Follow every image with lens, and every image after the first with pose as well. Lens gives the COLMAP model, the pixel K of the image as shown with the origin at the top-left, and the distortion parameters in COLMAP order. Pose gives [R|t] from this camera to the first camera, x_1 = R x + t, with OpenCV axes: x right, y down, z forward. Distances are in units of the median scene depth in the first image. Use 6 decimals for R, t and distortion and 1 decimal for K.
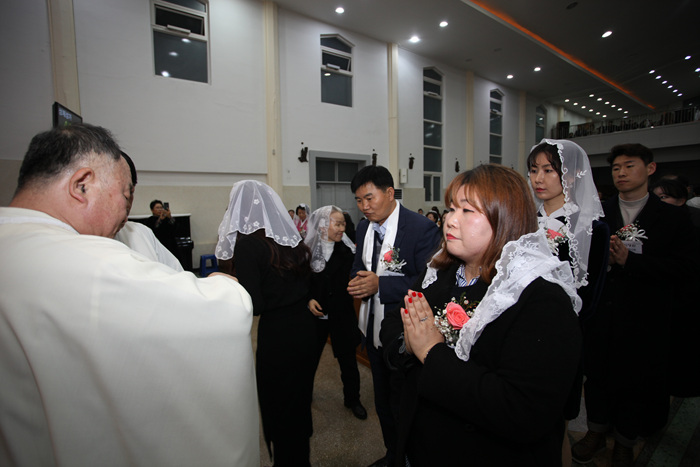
lens RADIAL K [[350.8, 0, 353.6], [0, 350.8, 229.6], [0, 0, 1]] dist [-0.071458, 0.027993]
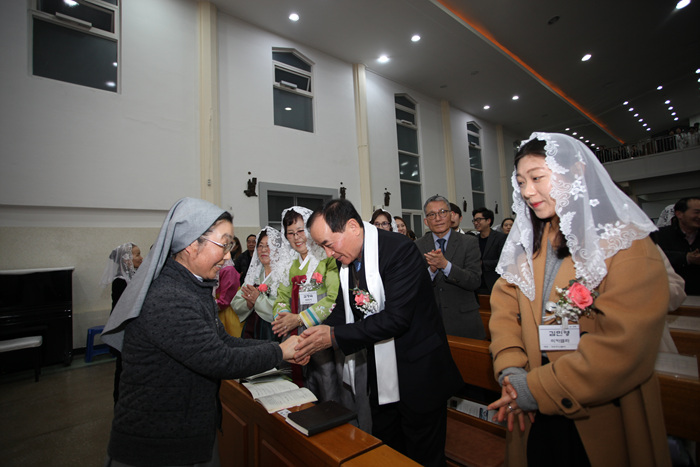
lens RADIAL K [[350.8, 0, 355.0], [0, 350.8, 231.5], [0, 0, 1]] dist [-0.071458, 0.027993]
pose [[0.996309, -0.035103, 0.078334, 0.020648], [0.046054, 0.988696, -0.142686, 0.004682], [-0.072440, 0.145767, 0.986663, 0.200103]]
